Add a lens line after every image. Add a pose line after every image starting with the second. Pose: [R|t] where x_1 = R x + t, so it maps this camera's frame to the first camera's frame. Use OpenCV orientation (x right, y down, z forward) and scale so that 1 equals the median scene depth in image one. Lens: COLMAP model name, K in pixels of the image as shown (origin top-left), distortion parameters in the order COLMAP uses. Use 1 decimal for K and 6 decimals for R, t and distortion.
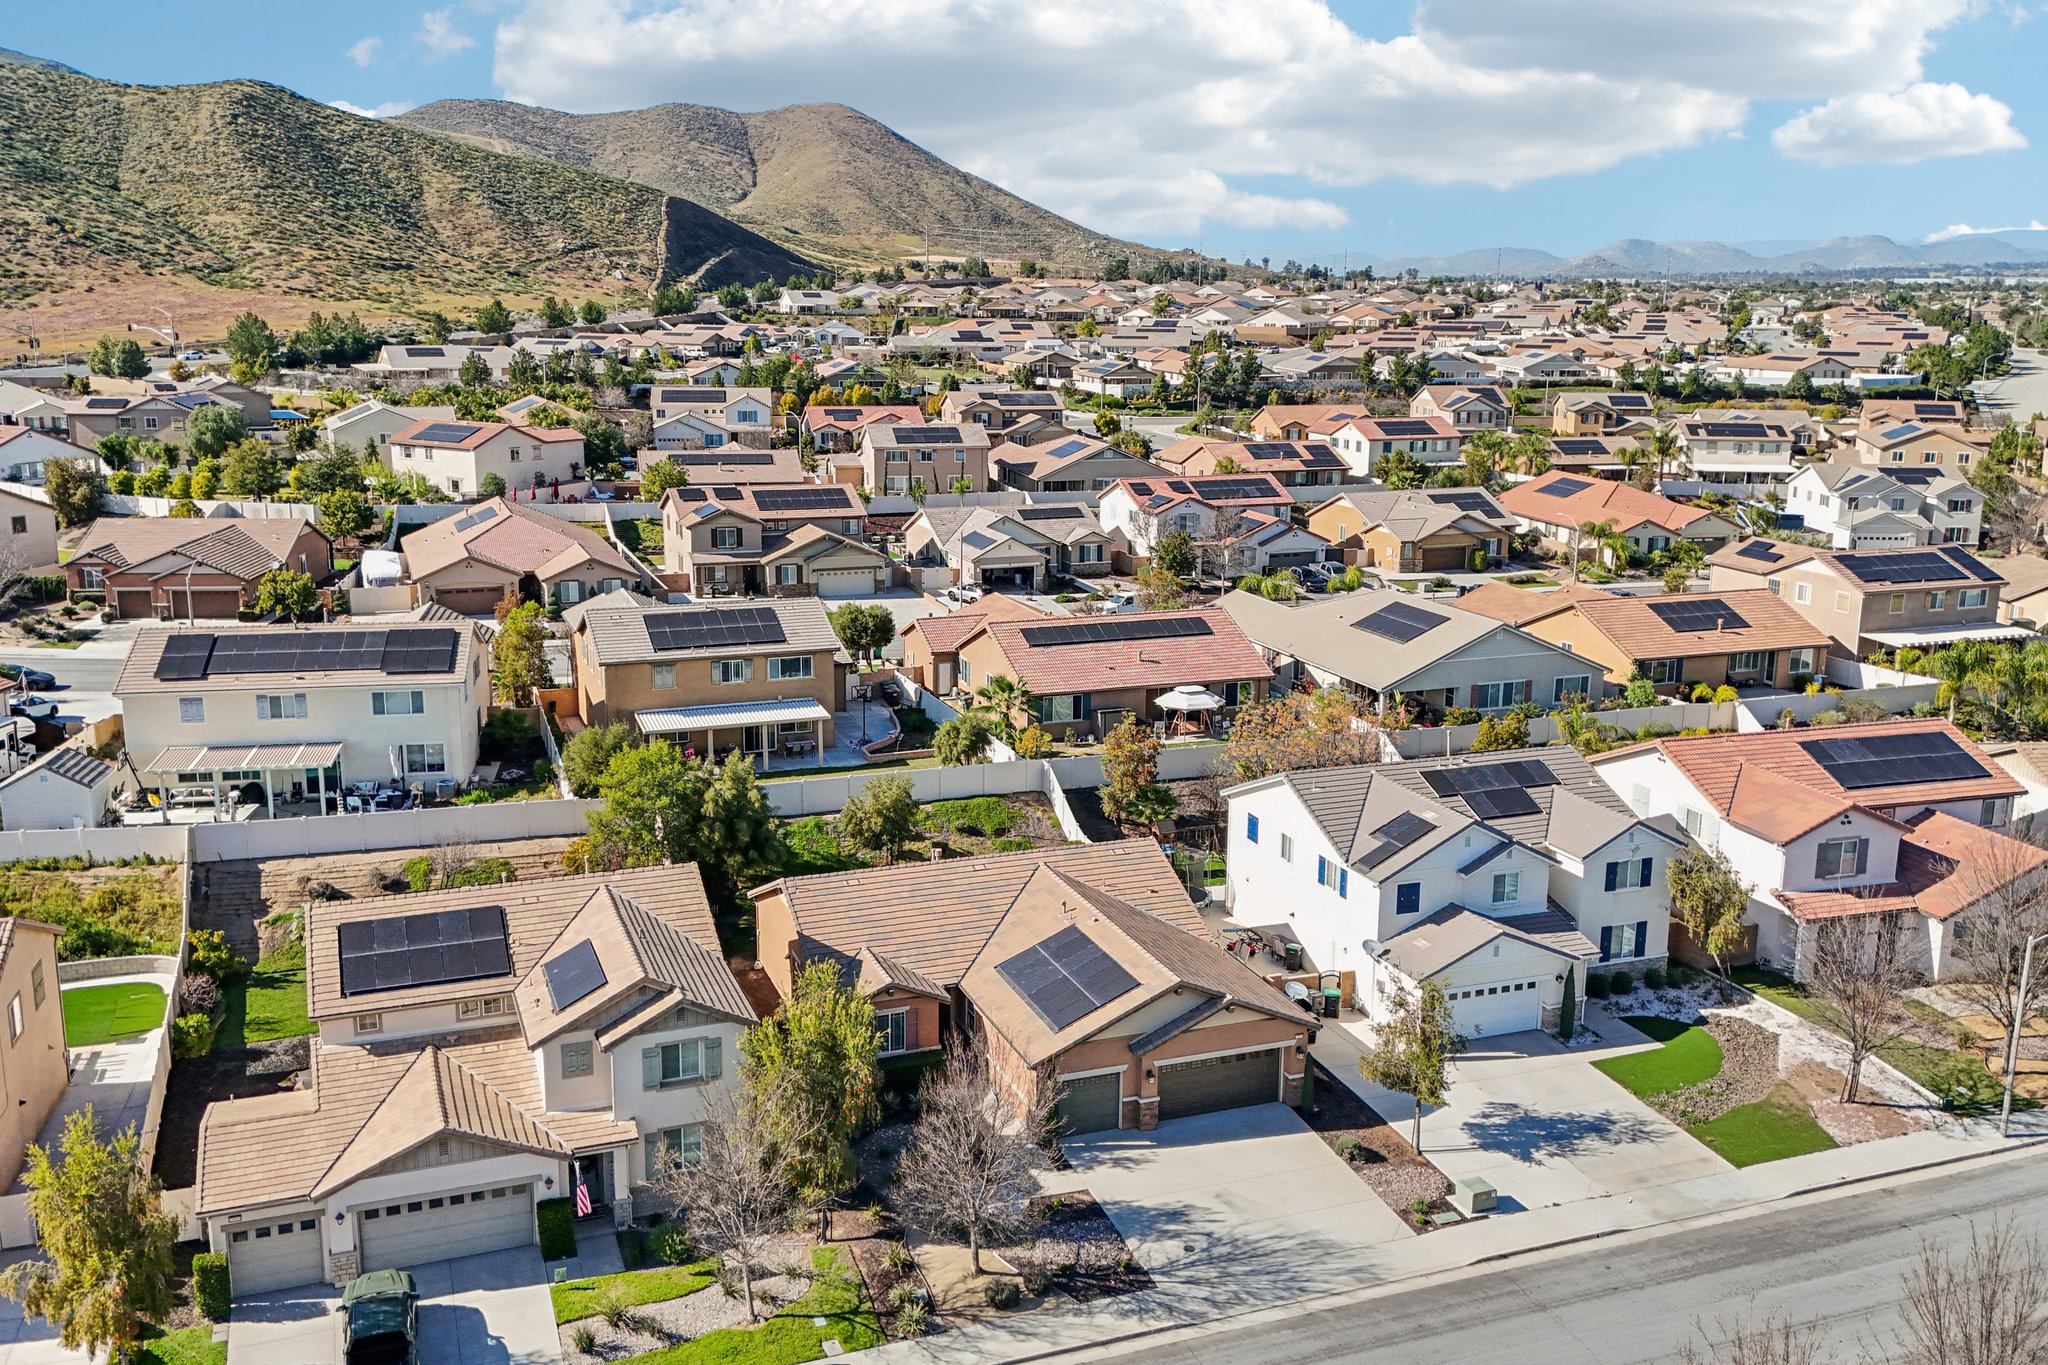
lens RADIAL K [[1788.4, 0, 1024.0], [0, 1788.4, 682.5], [0, 0, 1]] dist [0.107661, -0.164139]
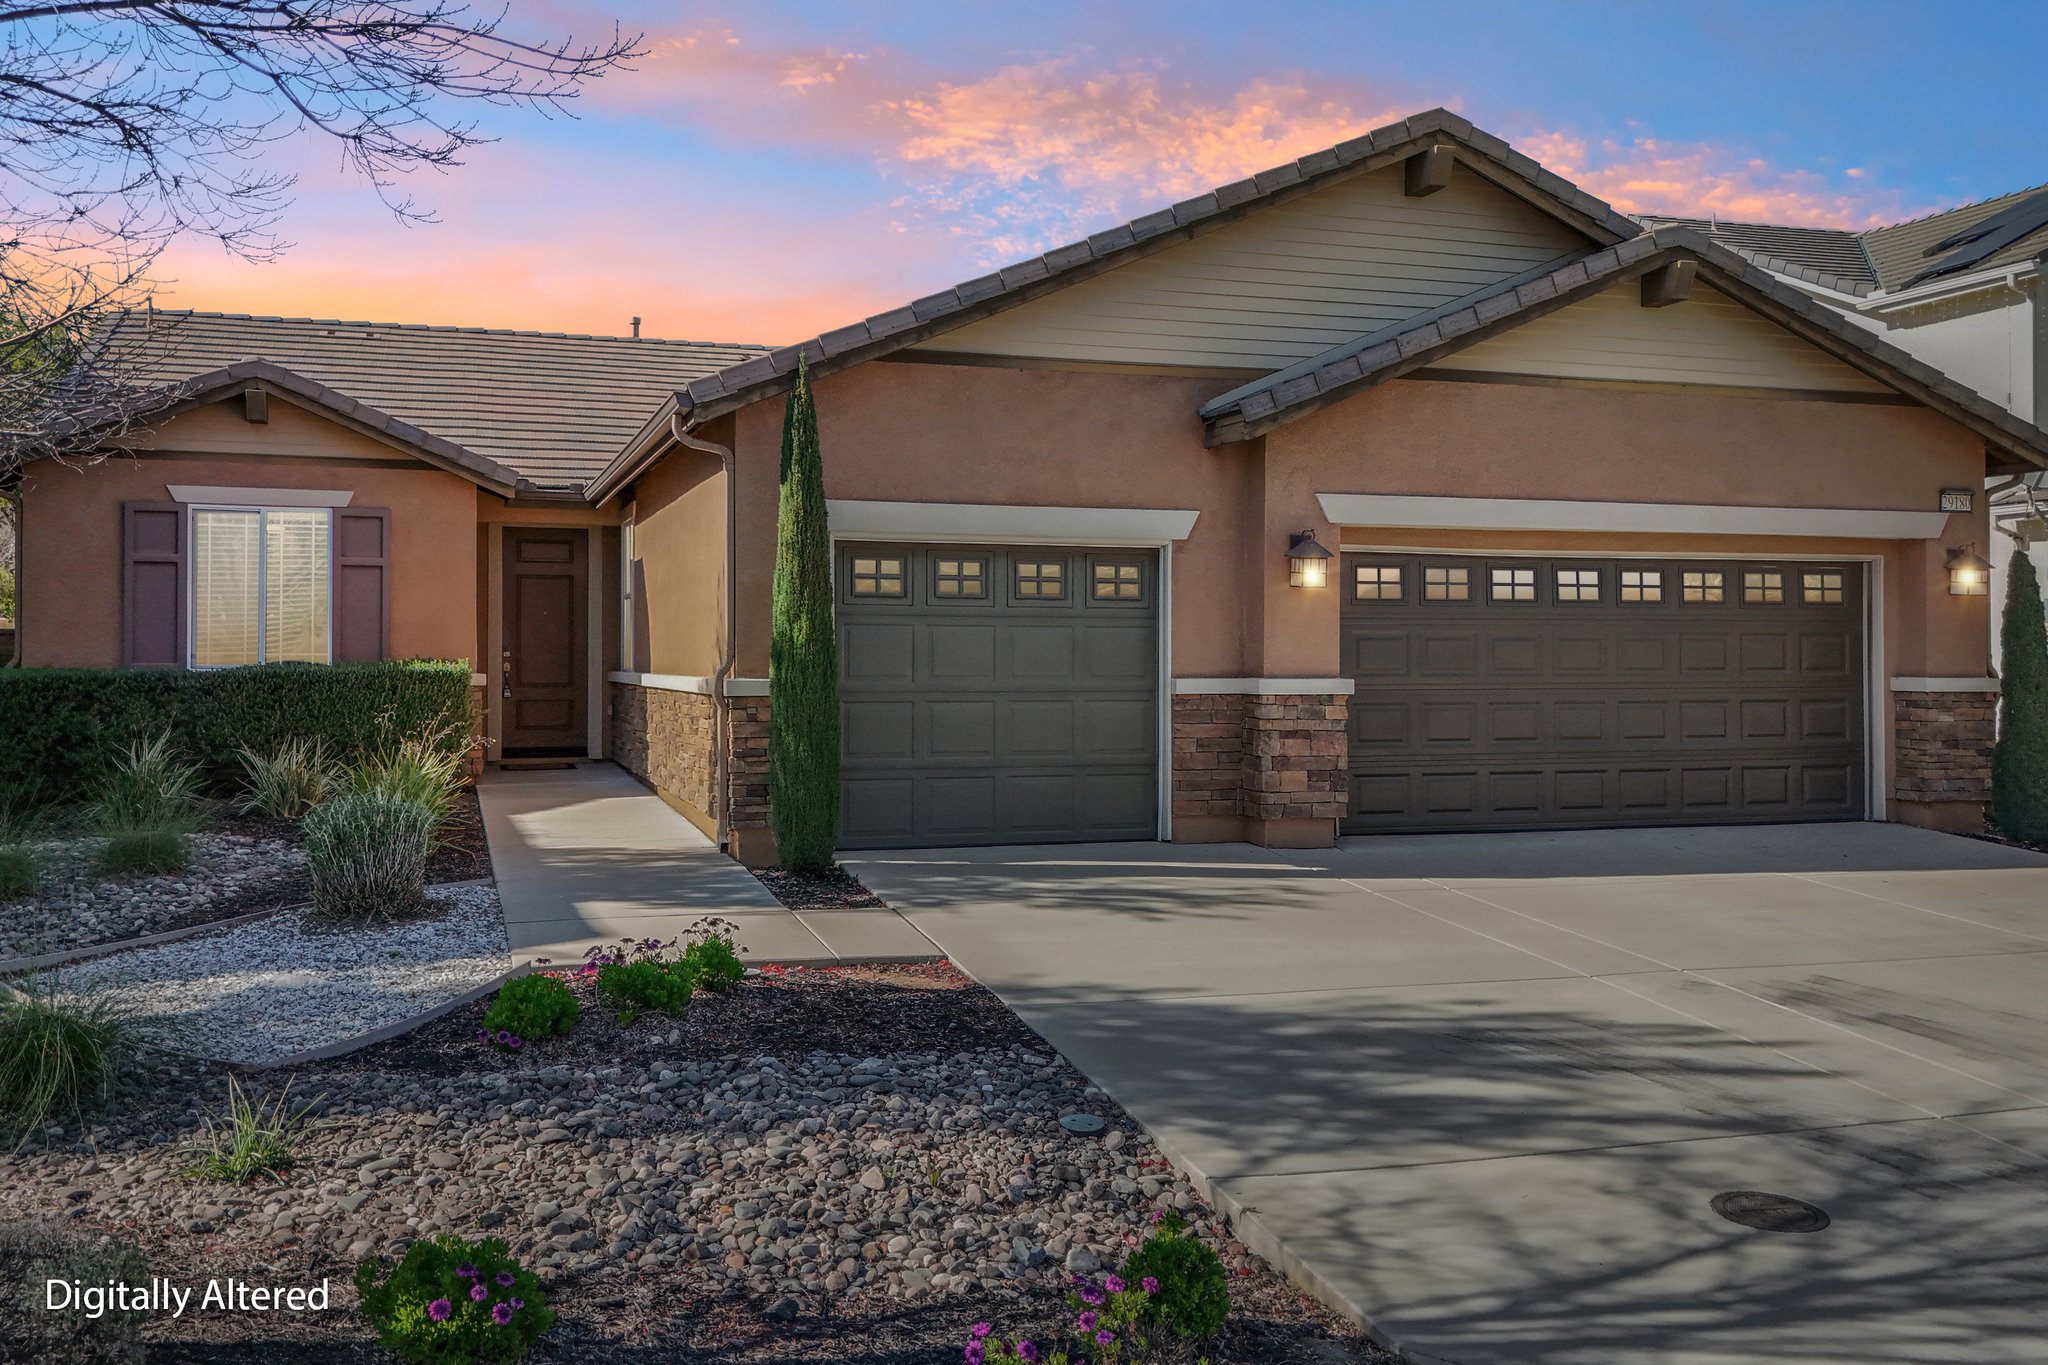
lens RADIAL K [[1796.5, 0, 1039.9], [0, 1796.5, 623.4], [0, 0, 1]] dist [0.095828, -0.125495]
pose [[0.999006, -0.009247, -0.043614, 0.043722], [-0.001575, 0.970329, -0.241784, 0.248809], [0.044556, 0.241612, 0.969349, 0.719722]]
